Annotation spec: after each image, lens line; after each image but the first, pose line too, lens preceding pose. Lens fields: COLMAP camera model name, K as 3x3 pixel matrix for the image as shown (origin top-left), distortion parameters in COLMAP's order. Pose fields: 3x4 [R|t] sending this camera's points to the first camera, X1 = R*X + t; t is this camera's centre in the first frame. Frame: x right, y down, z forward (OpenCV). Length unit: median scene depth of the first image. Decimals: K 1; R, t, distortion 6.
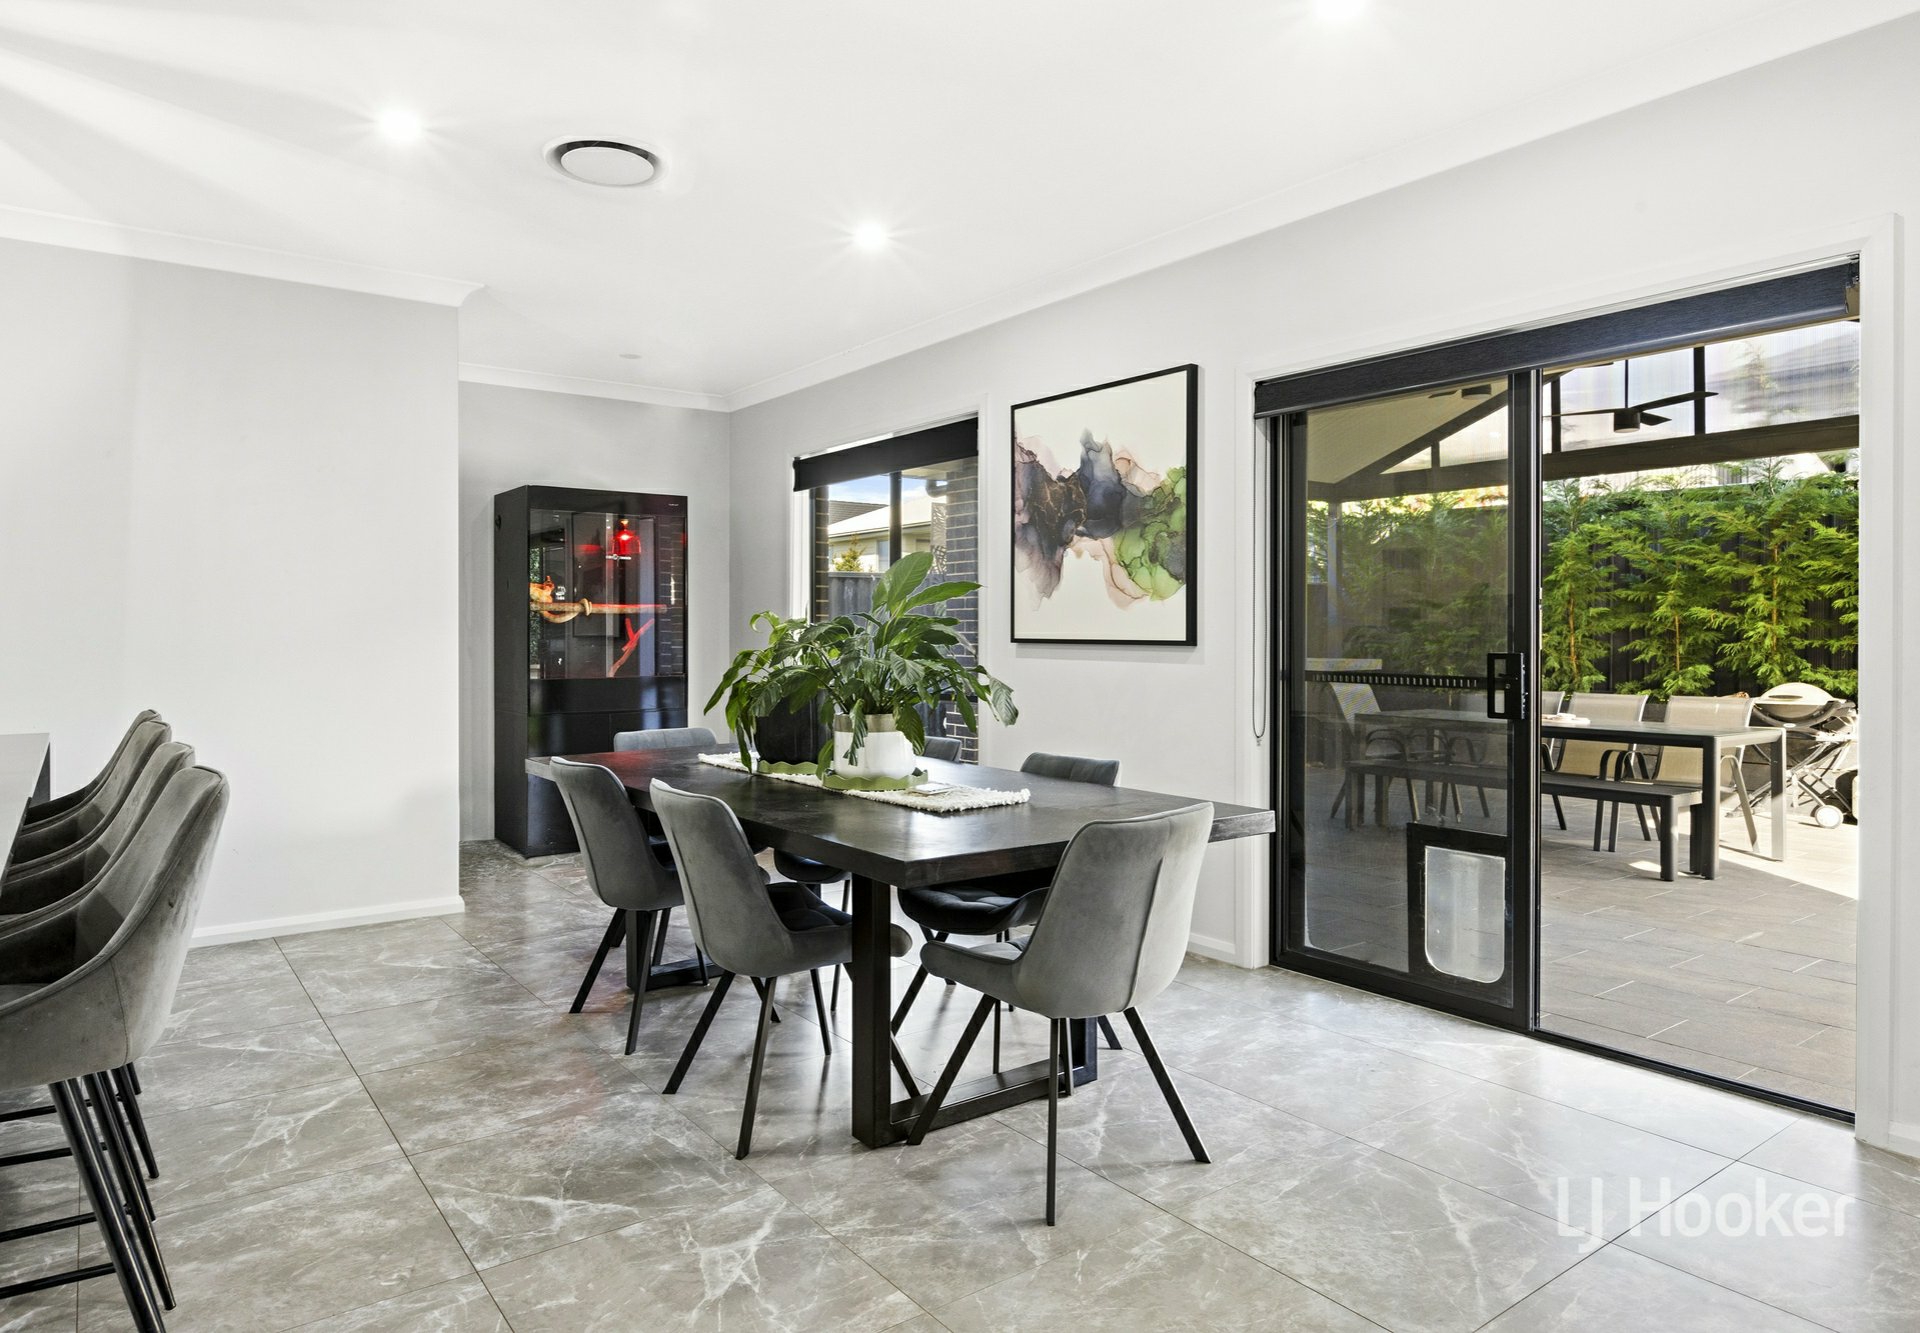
lens RADIAL K [[1178.7, 0, 959.9], [0, 1178.7, 715.2], [0, 0, 1]] dist [-0.001760, 0.000928]
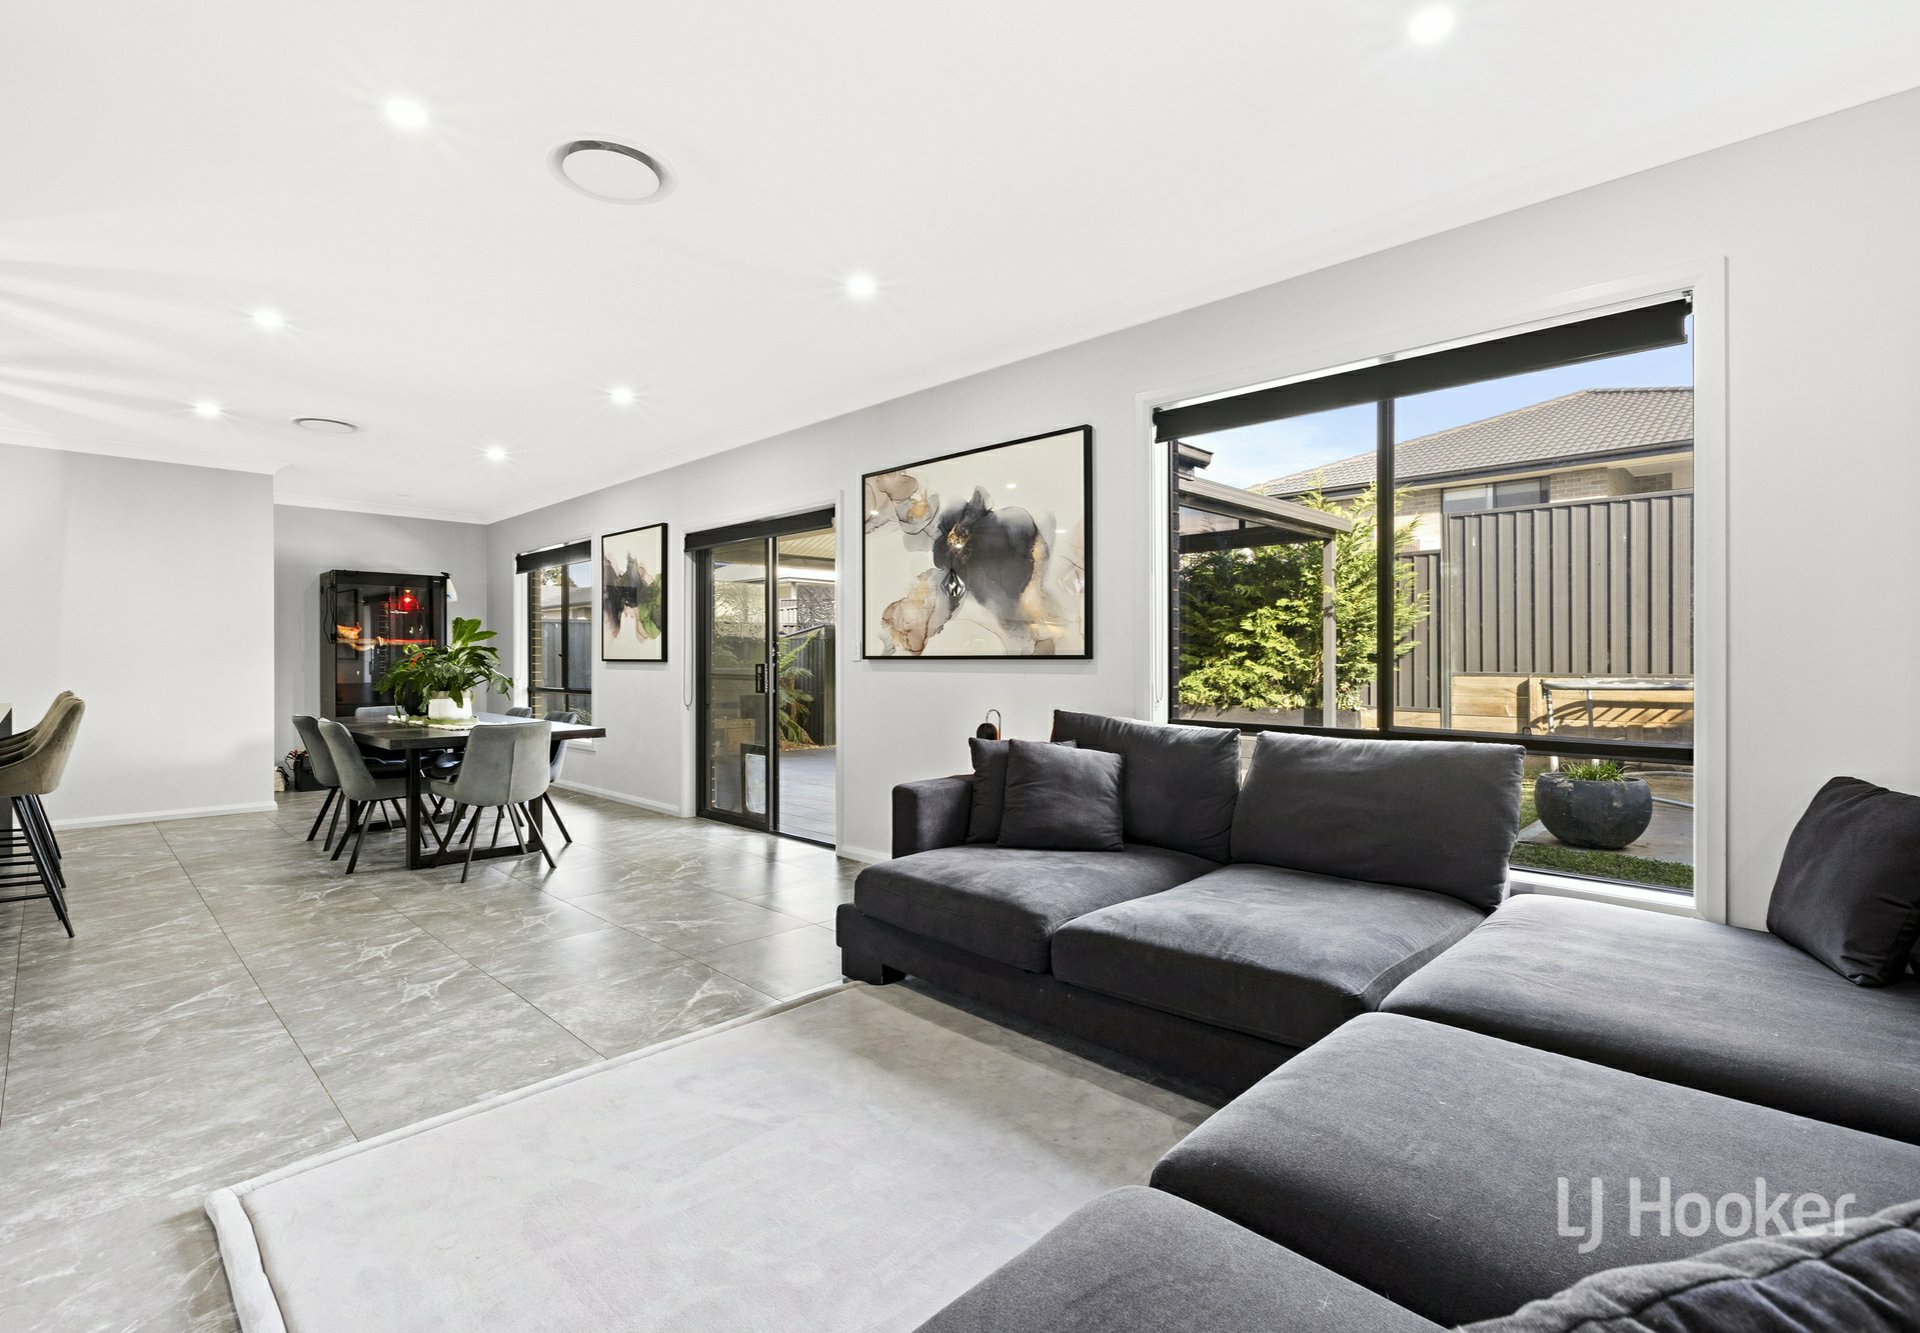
lens RADIAL K [[903.5, 0, 958.8], [0, 903.5, 712.4], [0, 0, 1]] dist [0.005142, 0.000114]
pose [[0.988763, -0.006739, 0.149341, 0.462093], [0.008969, 0.999858, -0.014265, 0.053568], [-0.149223, 0.015444, 0.988683, -0.601933]]
